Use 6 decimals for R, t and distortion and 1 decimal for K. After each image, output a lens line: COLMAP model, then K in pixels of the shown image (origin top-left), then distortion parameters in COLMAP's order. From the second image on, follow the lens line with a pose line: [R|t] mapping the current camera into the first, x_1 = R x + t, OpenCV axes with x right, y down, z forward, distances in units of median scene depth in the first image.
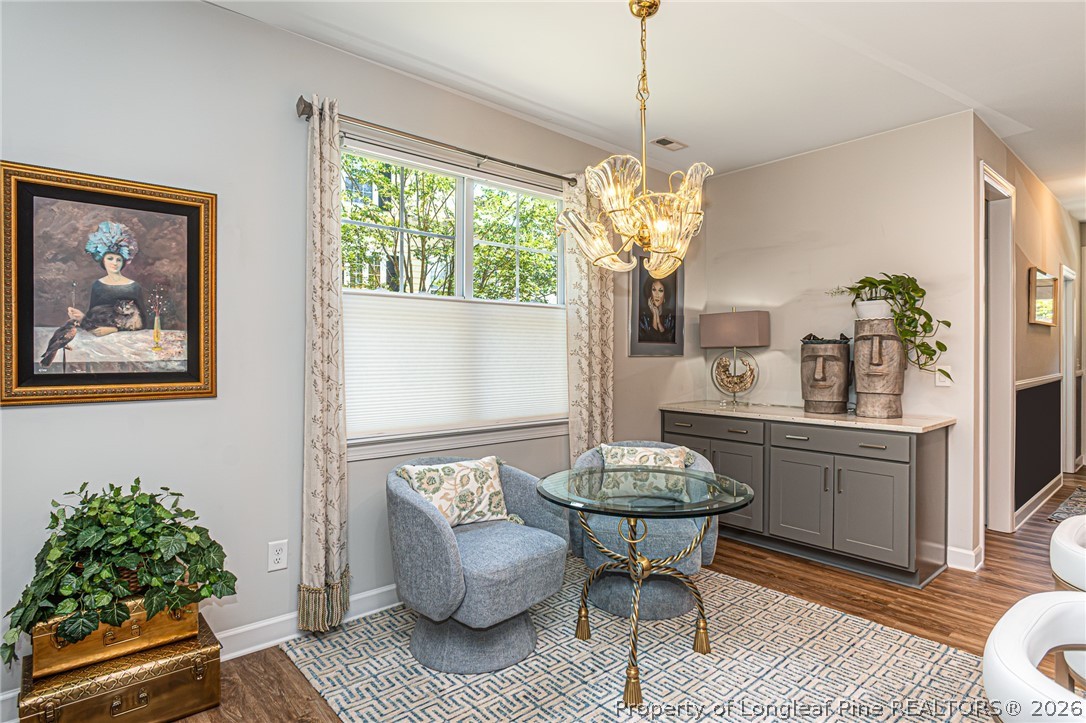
lens RADIAL K [[568.9, 0, 540.3], [0, 568.9, 360.4], [0, 0, 1]] dist [-0.004393, -0.003616]
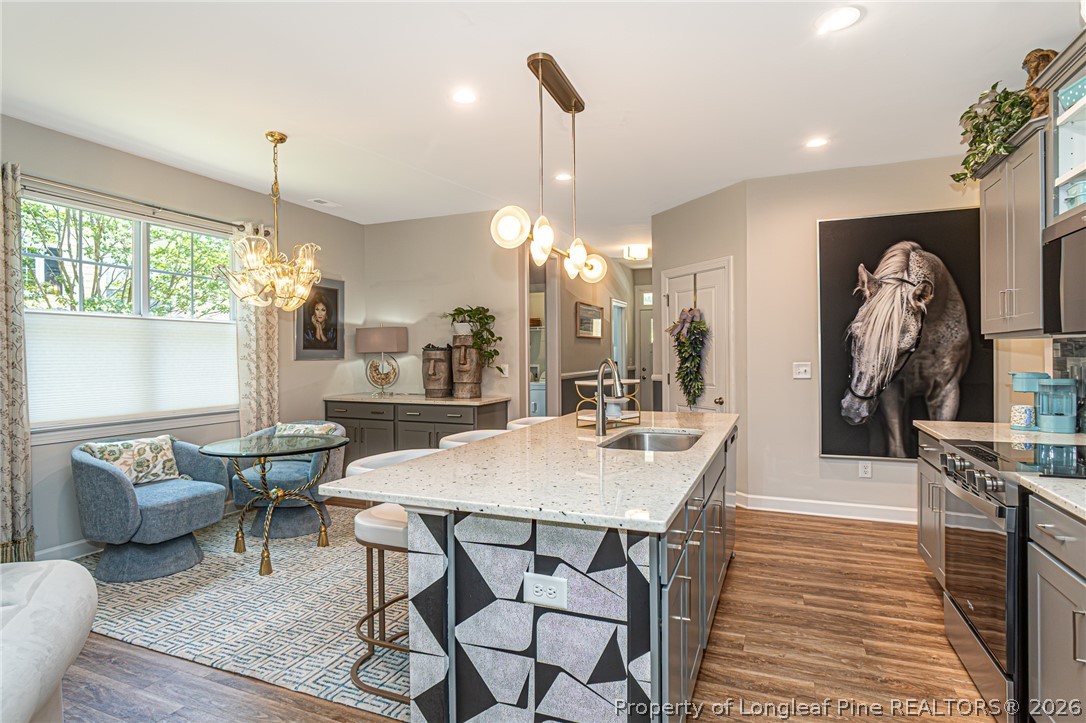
lens RADIAL K [[568.9, 0, 547.2], [0, 568.9, 361.6], [0, 0, 1]] dist [-0.004393, -0.003616]
pose [[0.890675, -0.009621, 0.454539, 0.087467], [0.009316, 0.999952, 0.002911, -0.002139], [-0.454545, 0.001642, 0.890722, -0.488775]]
